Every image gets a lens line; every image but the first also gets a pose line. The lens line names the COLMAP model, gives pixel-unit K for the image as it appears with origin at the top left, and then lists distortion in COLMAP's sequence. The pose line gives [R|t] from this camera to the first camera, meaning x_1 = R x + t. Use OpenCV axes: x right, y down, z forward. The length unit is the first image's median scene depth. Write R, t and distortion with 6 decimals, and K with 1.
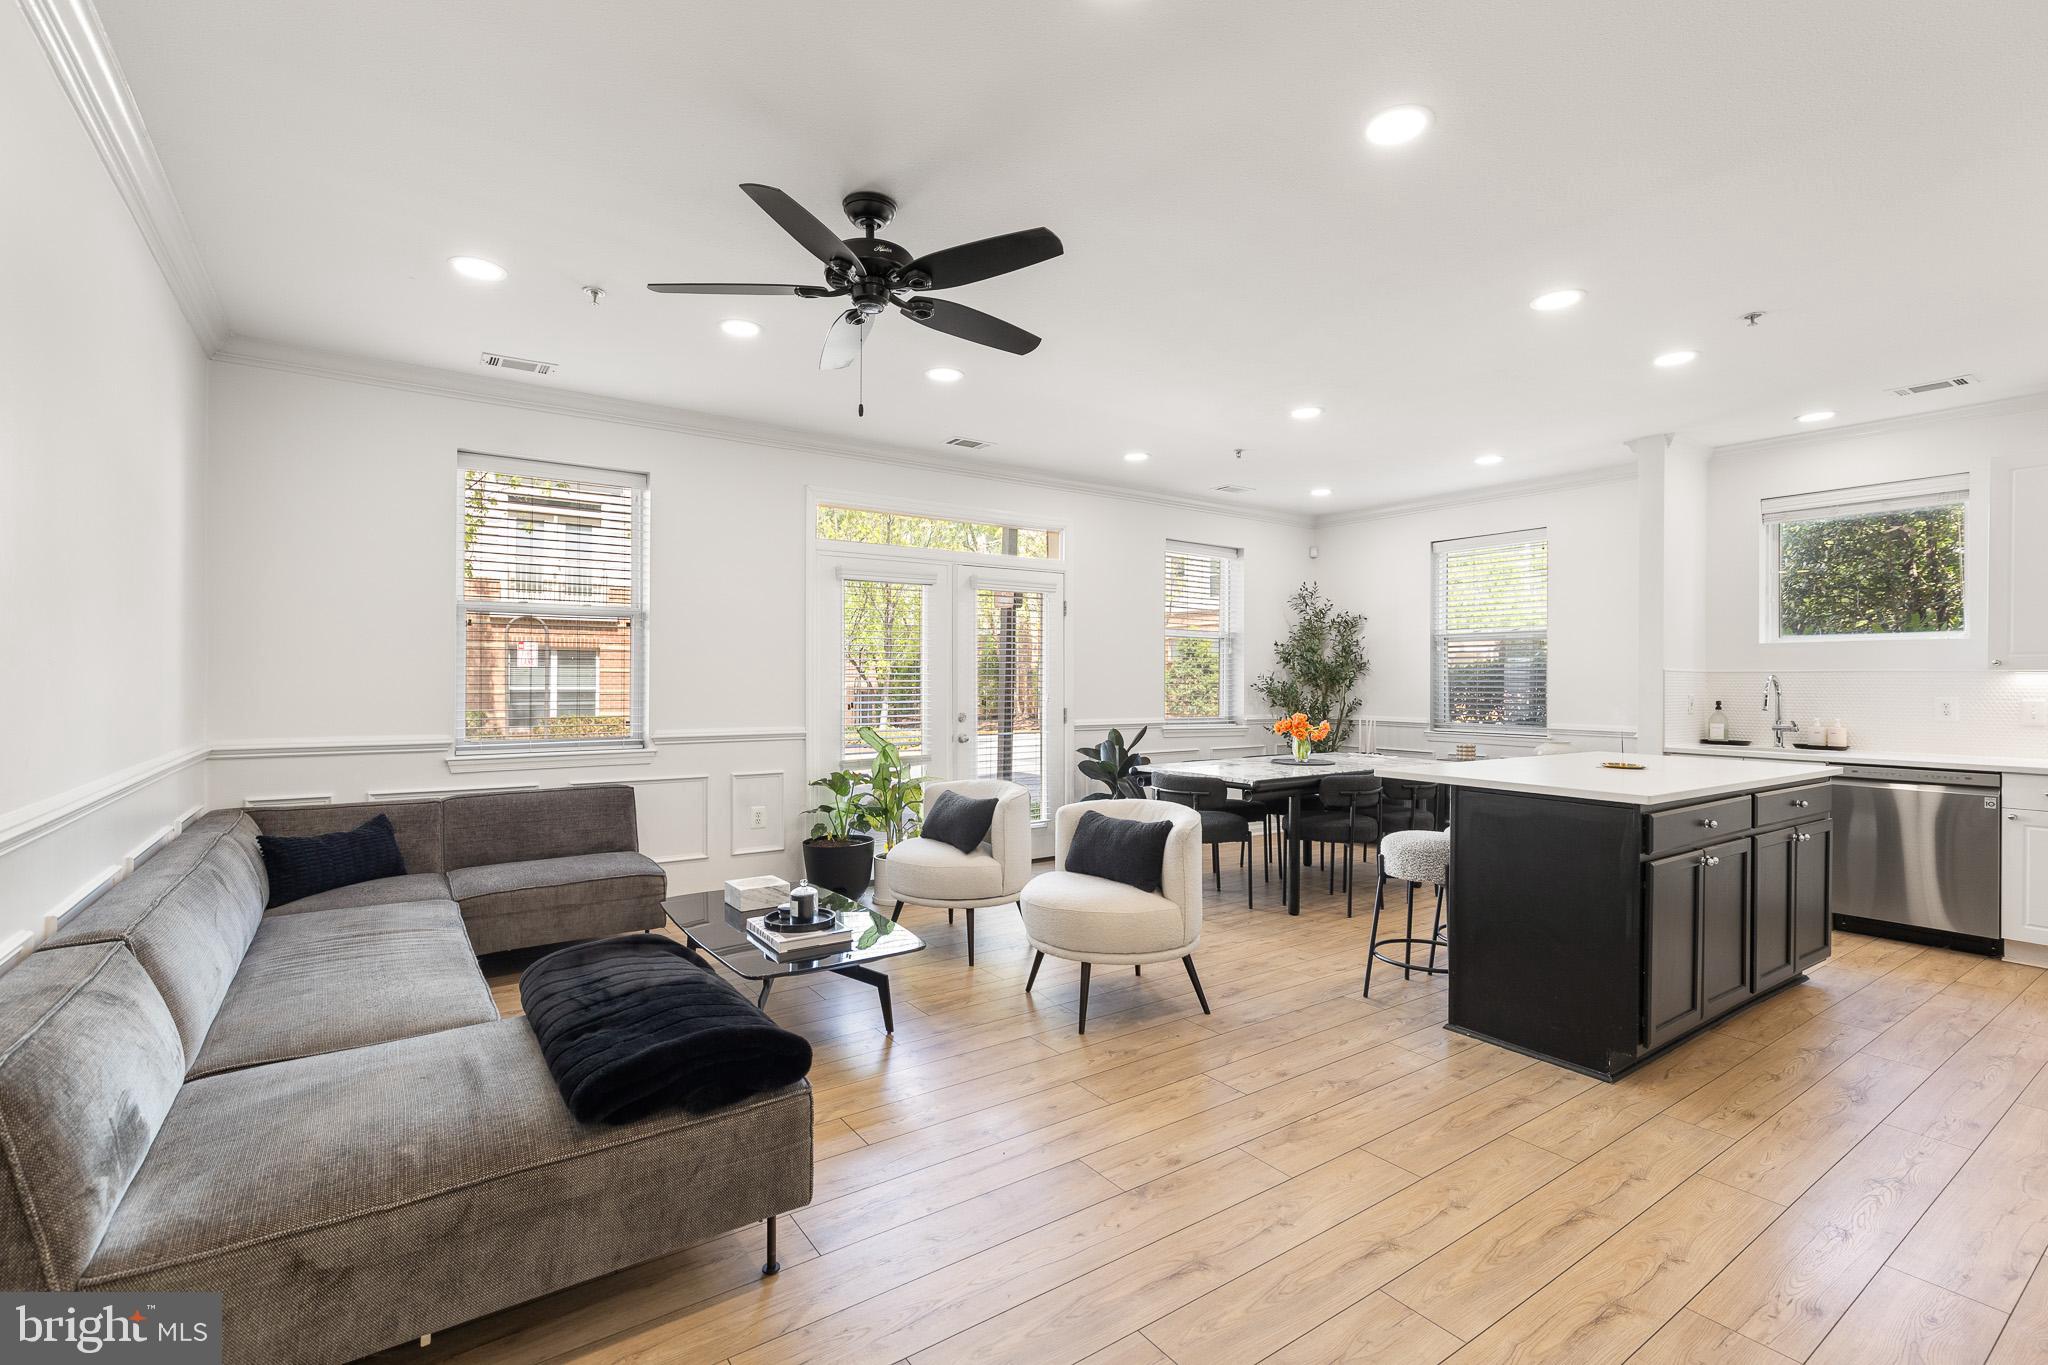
lens RADIAL K [[915.2, 0, 1018.8], [0, 915.2, 676.0], [0, 0, 1]] dist [0.001339, -0.000320]
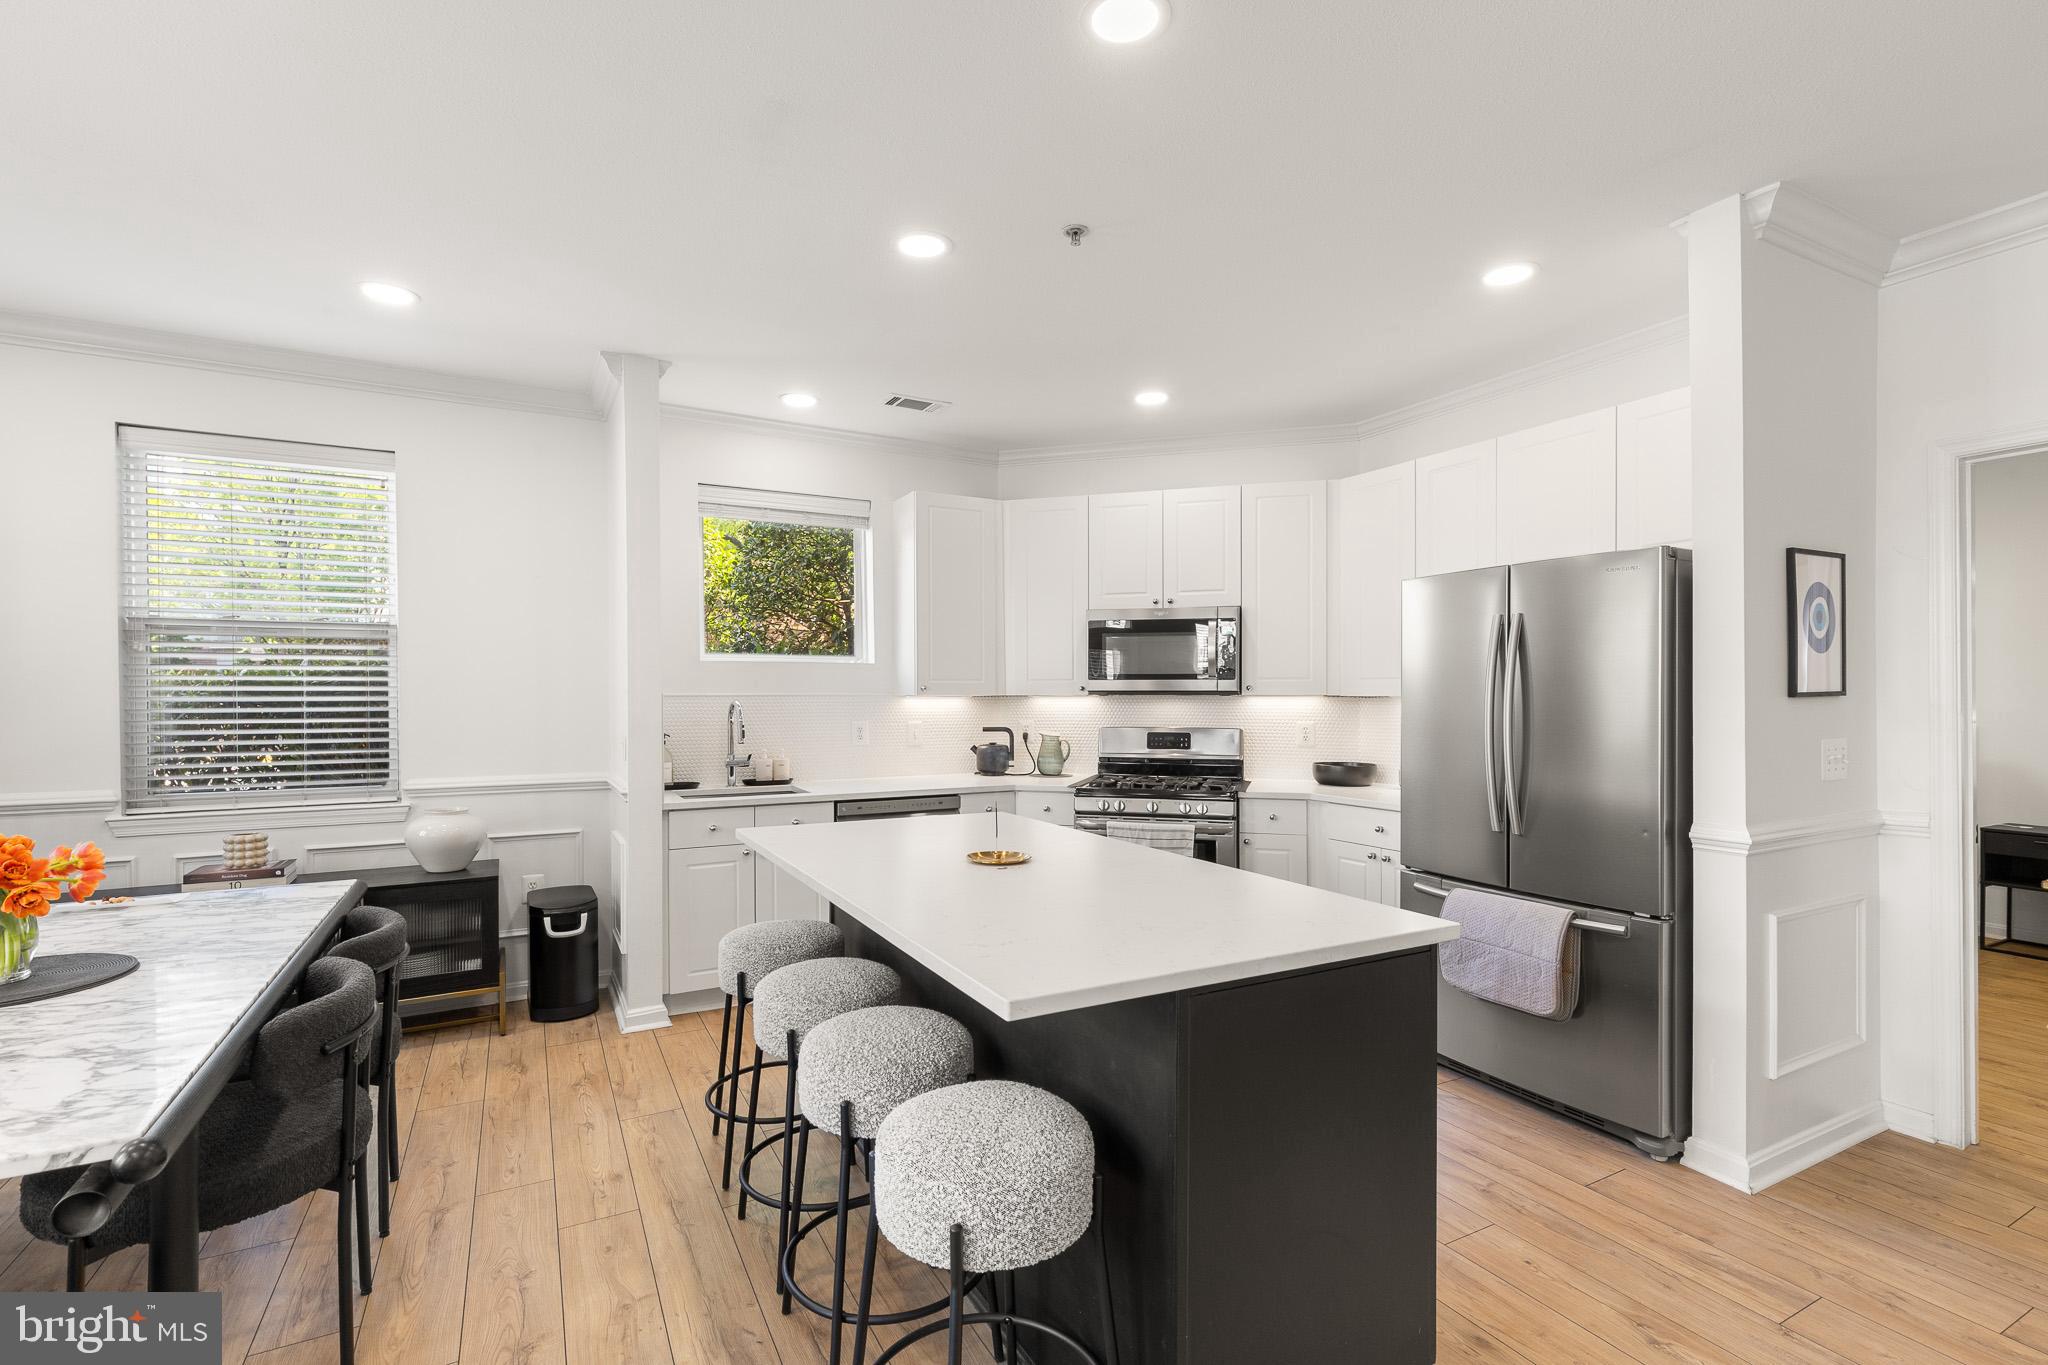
lens RADIAL K [[923.6, 0, 1018.0], [0, 923.6, 700.7], [0, 0, 1]] dist [0.003108, -0.000136]
pose [[0.109706, -0.013971, 0.993866, 0.021574], [-0.004814, 0.999882, 0.014587, -0.011816], [-0.993952, -0.006385, 0.109626, 0.559063]]
